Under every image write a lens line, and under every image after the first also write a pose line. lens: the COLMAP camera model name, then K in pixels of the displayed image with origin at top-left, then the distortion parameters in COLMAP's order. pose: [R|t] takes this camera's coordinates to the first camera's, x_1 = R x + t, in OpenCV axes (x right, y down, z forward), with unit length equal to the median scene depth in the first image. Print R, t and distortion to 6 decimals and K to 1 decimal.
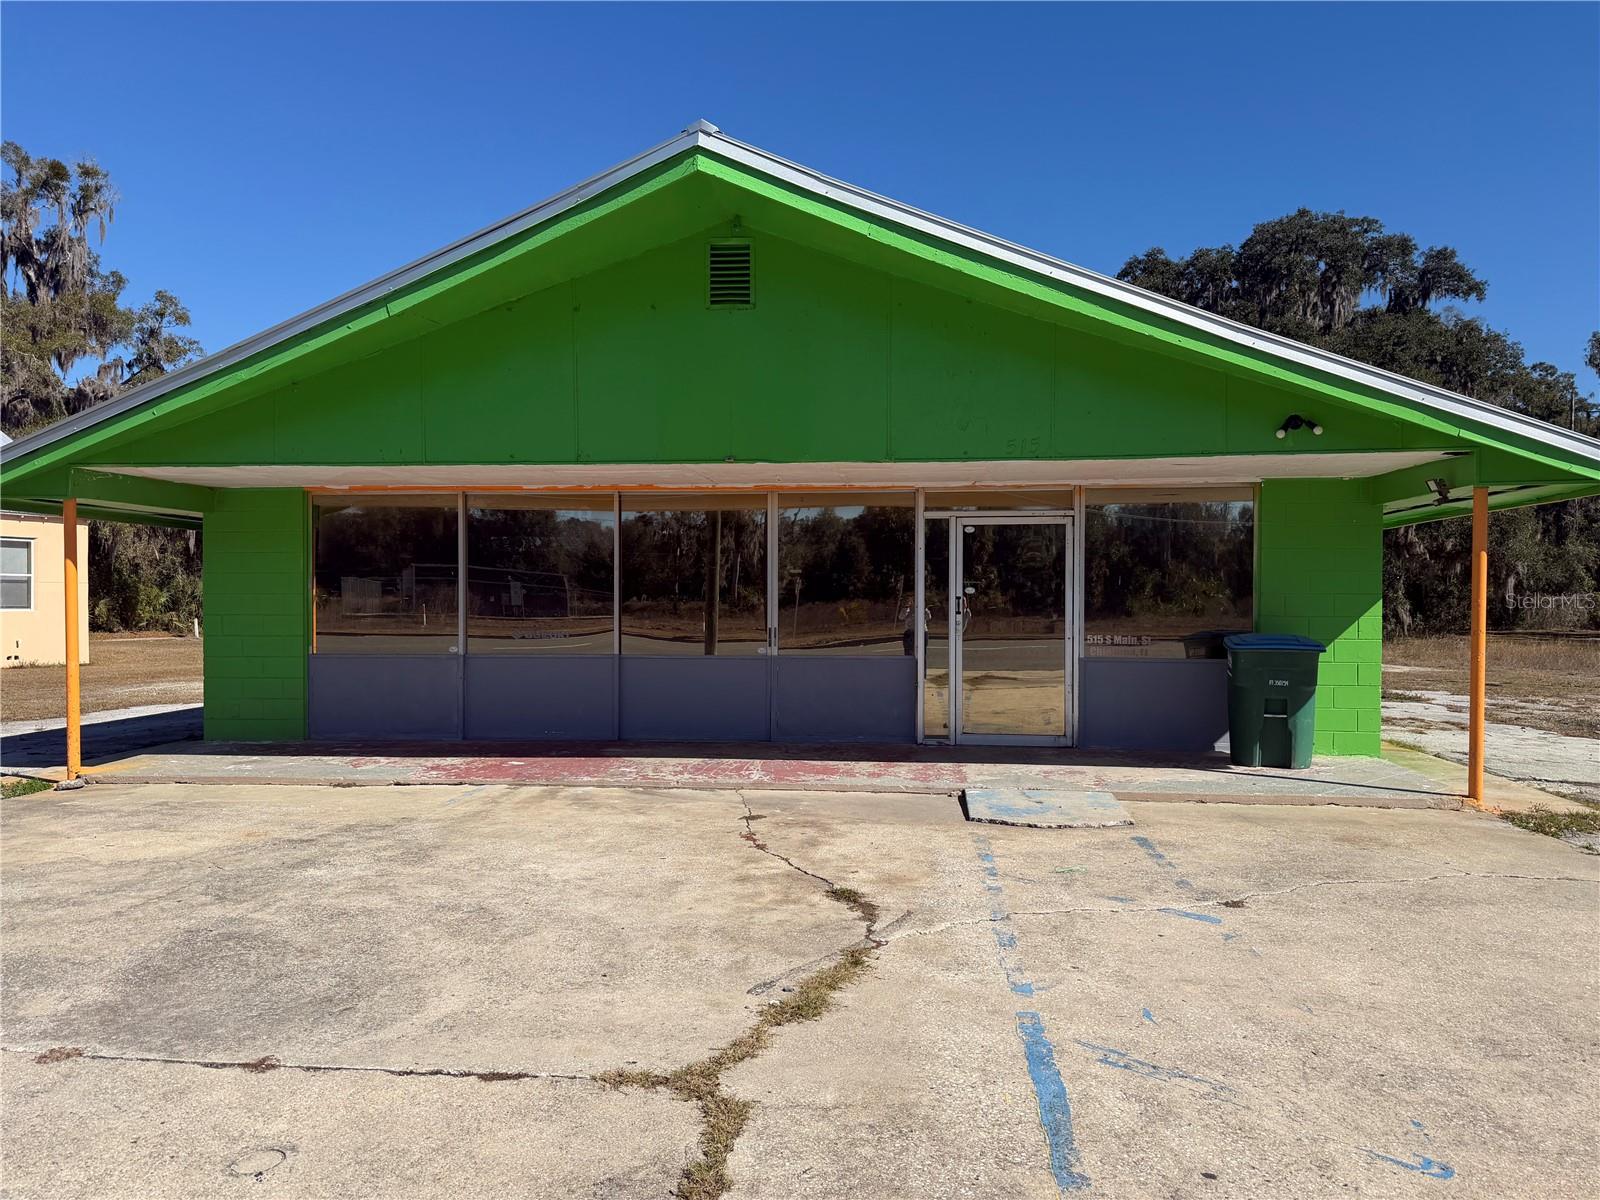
lens RADIAL K [[1121.8, 0, 805.8], [0, 1121.8, 589.8], [0, 0, 1]] dist [-0.003430, -0.009104]
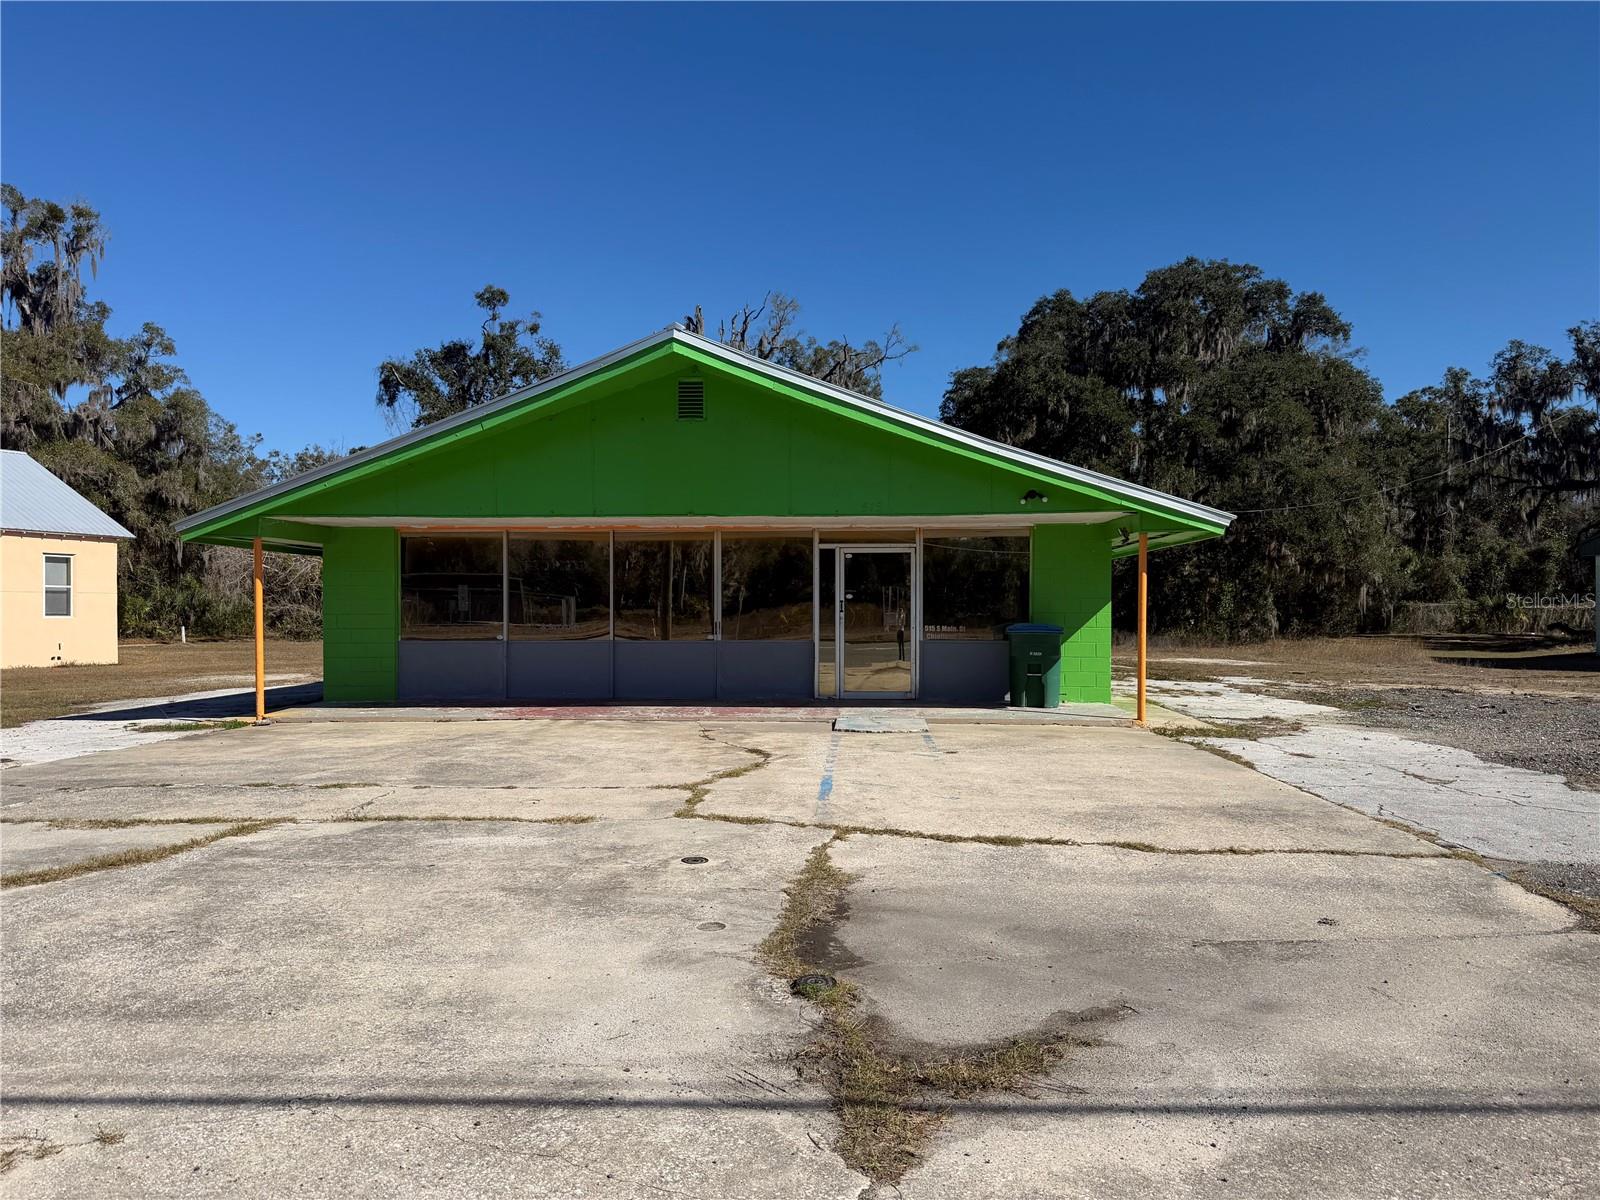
lens RADIAL K [[1121.8, 0, 805.8], [0, 1121.8, 589.8], [0, 0, 1]] dist [-0.003430, -0.009104]
pose [[0.998745, -0.002013, 0.050042, 0.003074], [0.002426, 0.999964, -0.008191, 0.000865], [-0.050024, 0.008302, 0.998714, -0.116180]]
